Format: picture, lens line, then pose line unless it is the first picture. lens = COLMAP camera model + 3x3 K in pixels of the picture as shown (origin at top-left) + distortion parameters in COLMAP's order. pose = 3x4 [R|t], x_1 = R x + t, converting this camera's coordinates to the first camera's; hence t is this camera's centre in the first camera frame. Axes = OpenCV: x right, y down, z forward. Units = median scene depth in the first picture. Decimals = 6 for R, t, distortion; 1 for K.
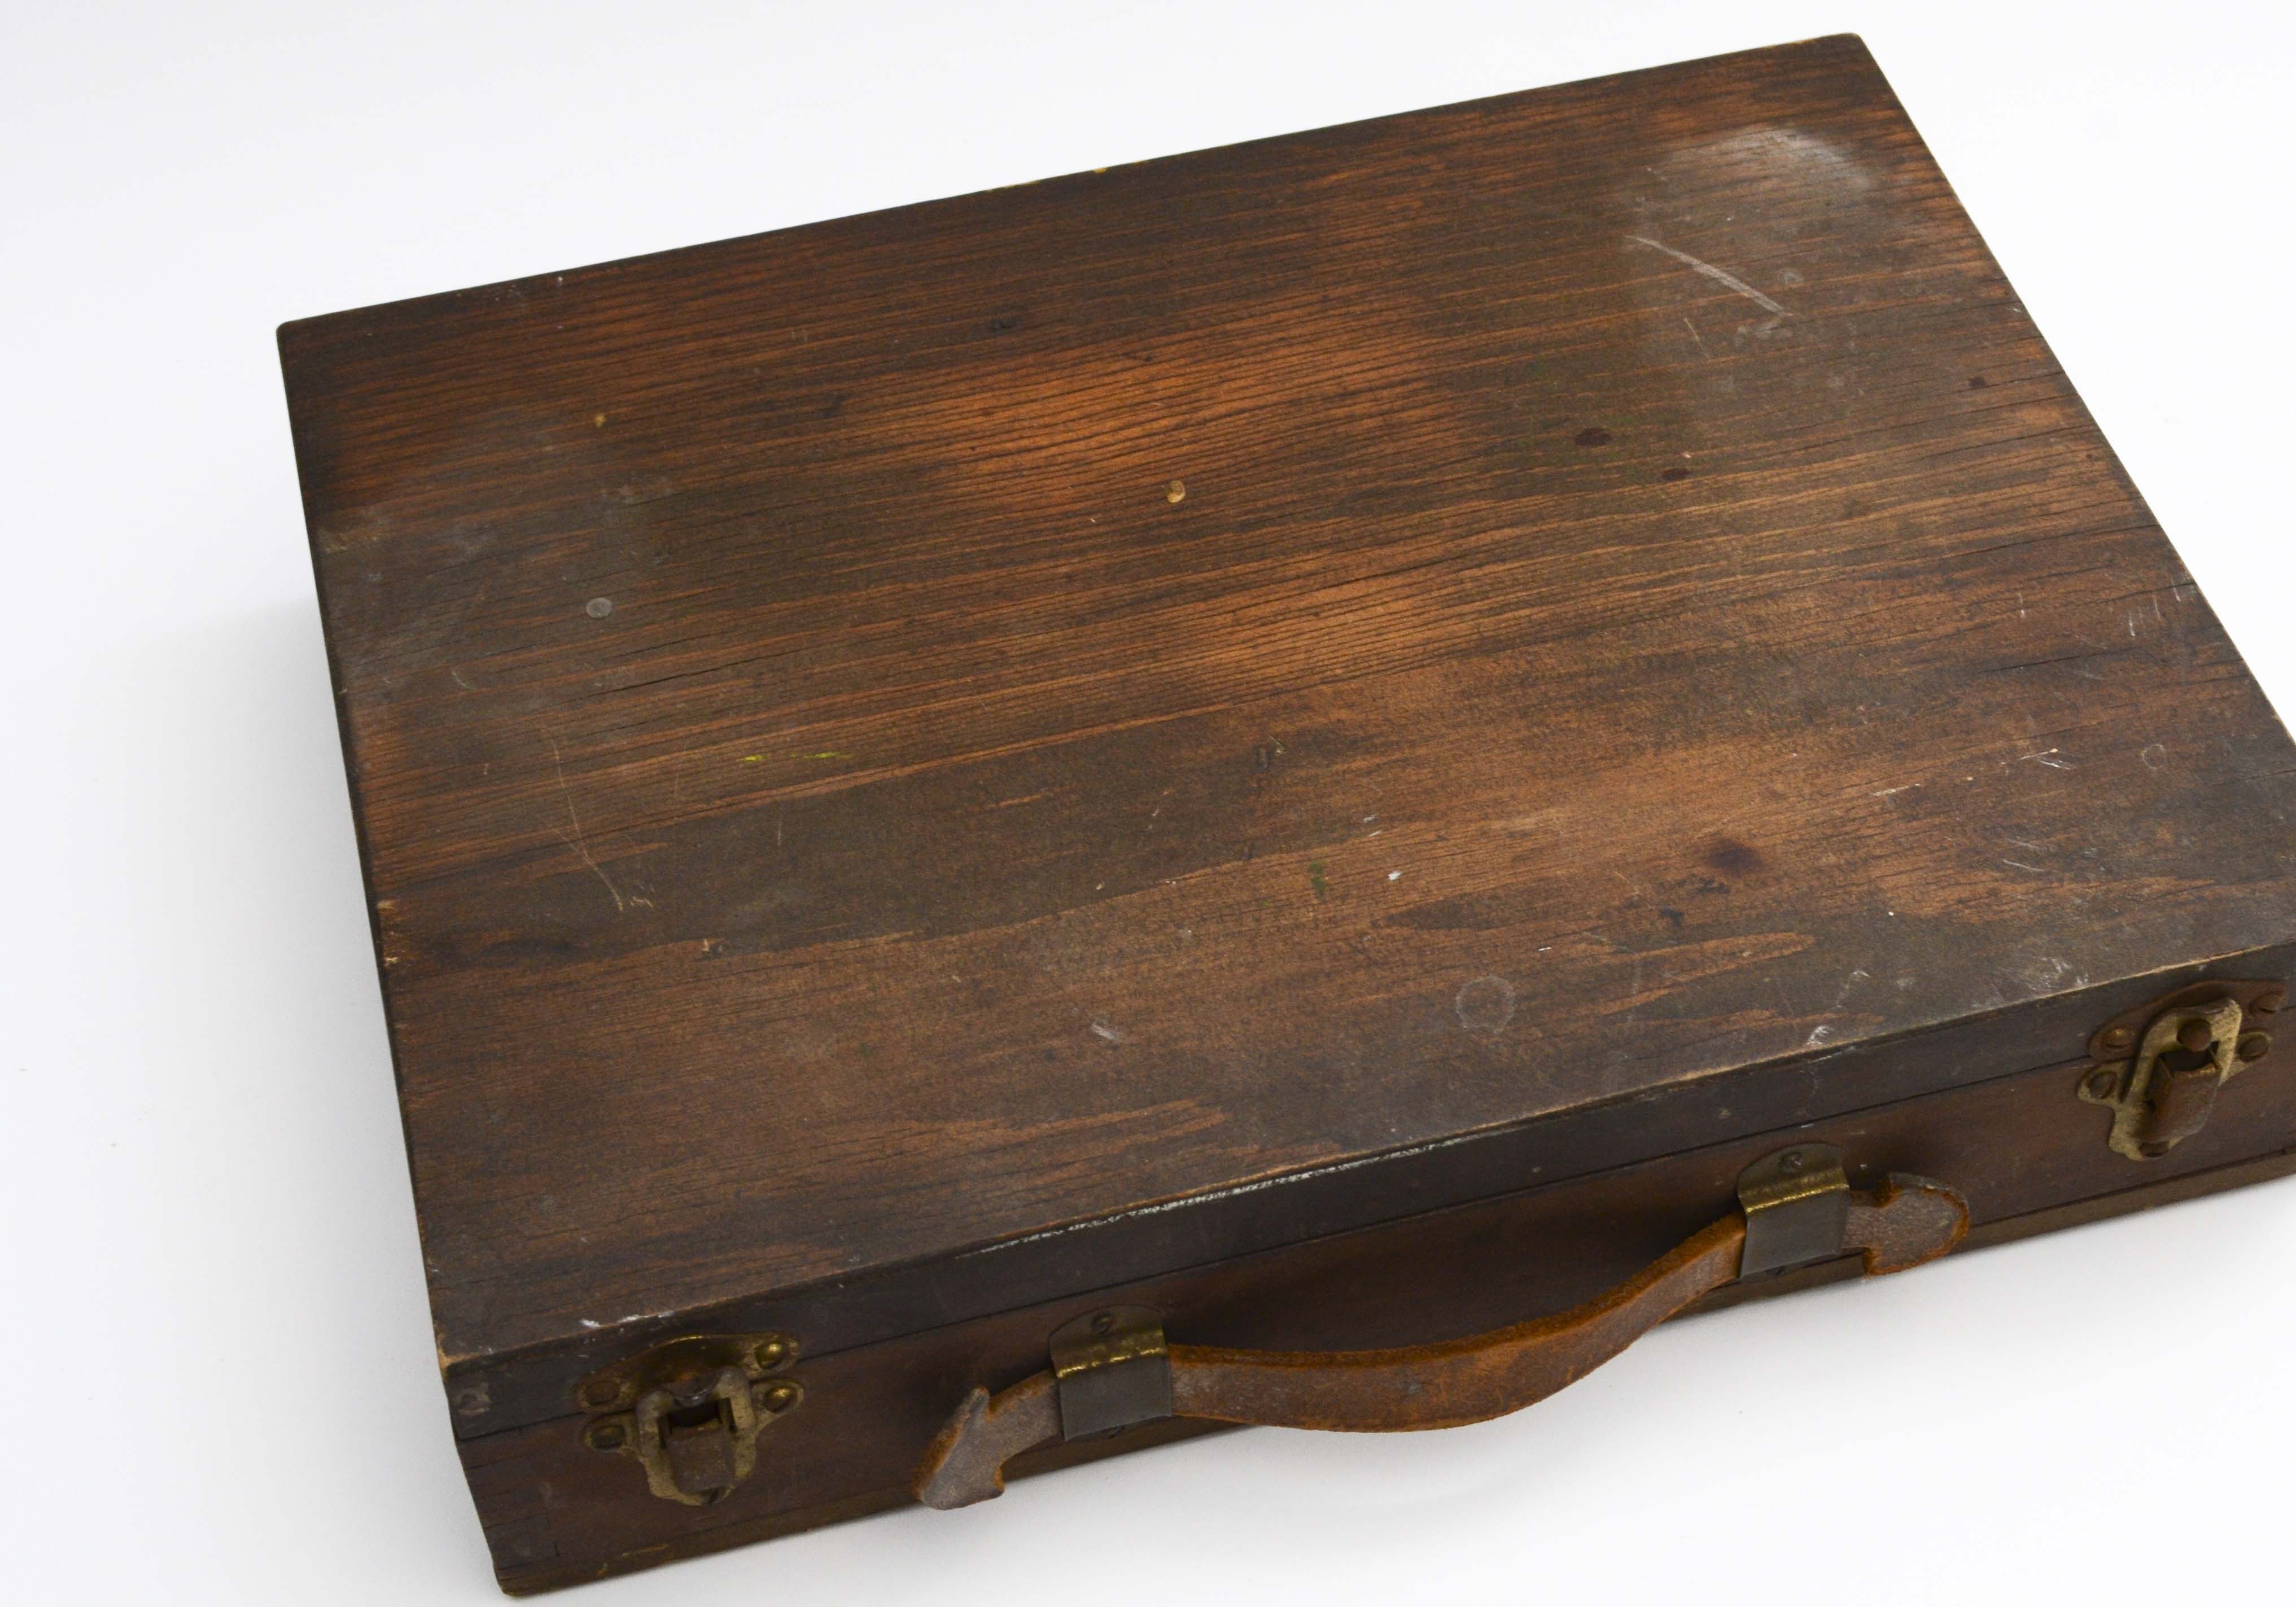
lens RADIAL K [[3738.5, 0, 1205.4], [0, 3738.5, 766.4], [0, 0, 1]] dist [-0.021666, -0.037709]
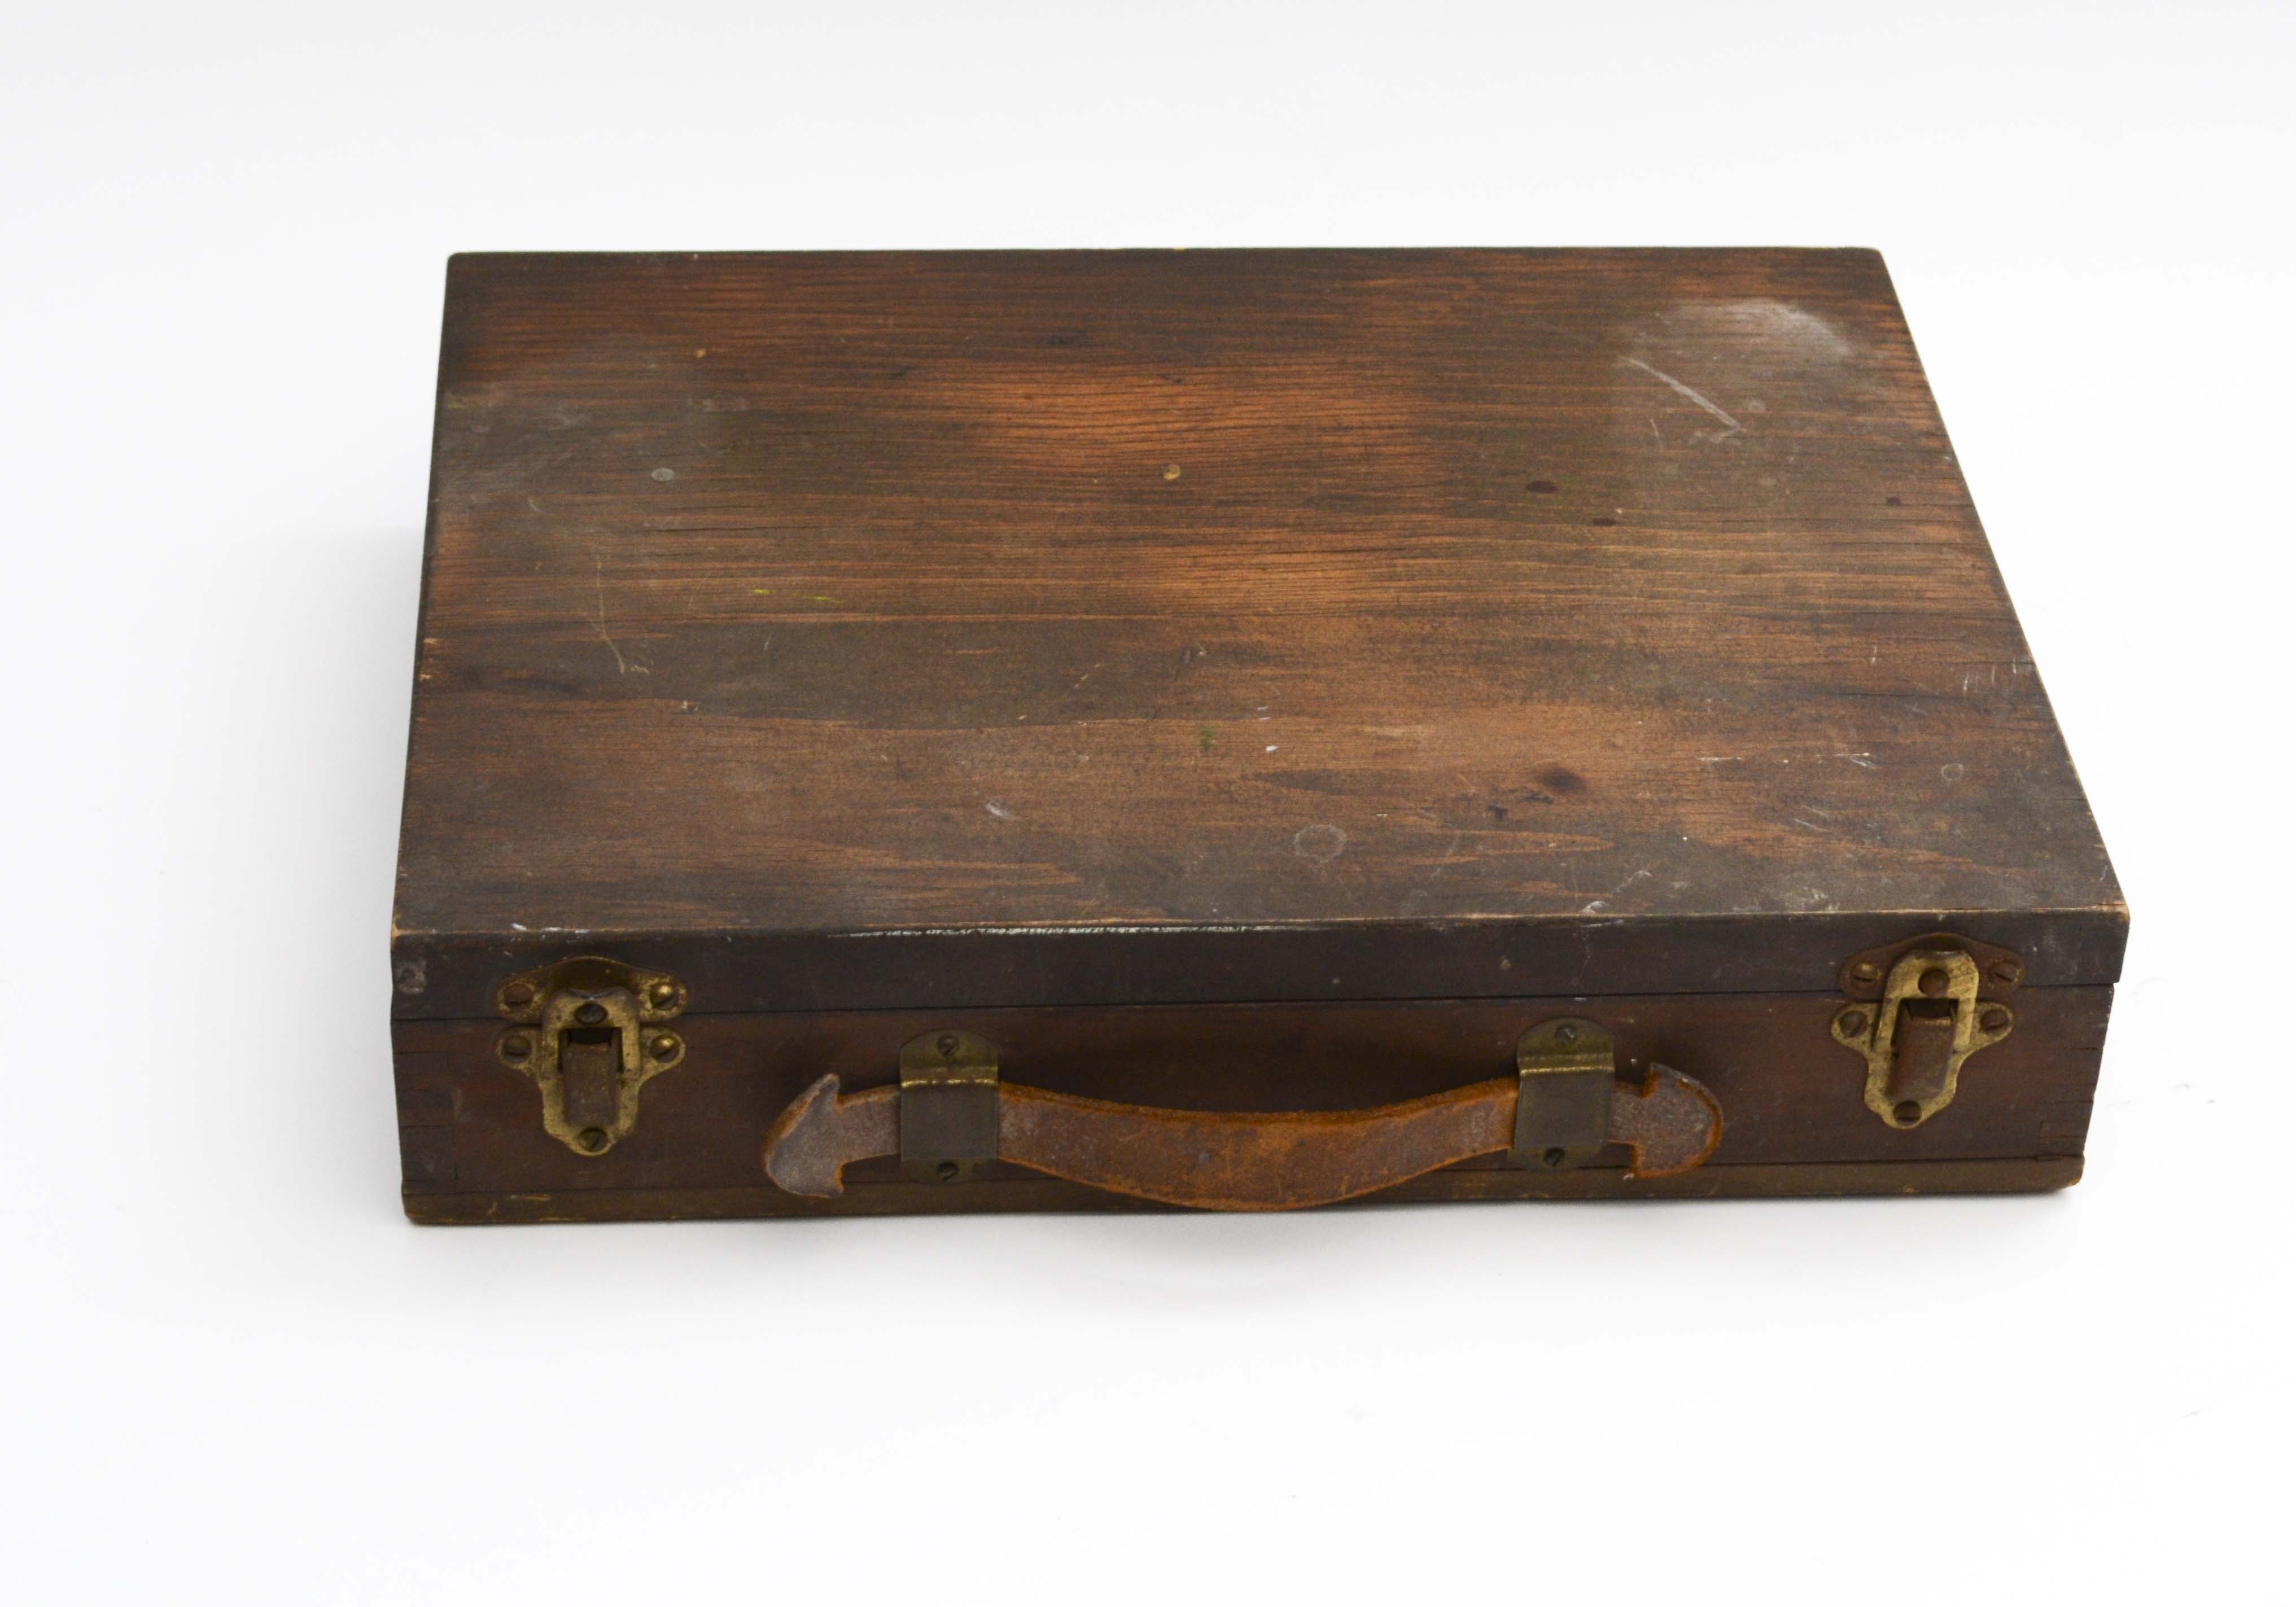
lens RADIAL K [[4720.2, 0, 1208.5], [0, 4720.2, 773.0], [0, 0, 1]] dist [0.002206, 0.057956]
pose [[0.982094, 0.155100, -0.106939, 0.192188], [-0.174011, 0.964339, -0.199426, 0.337575], [0.072195, 0.214464, 0.974060, -0.439123]]
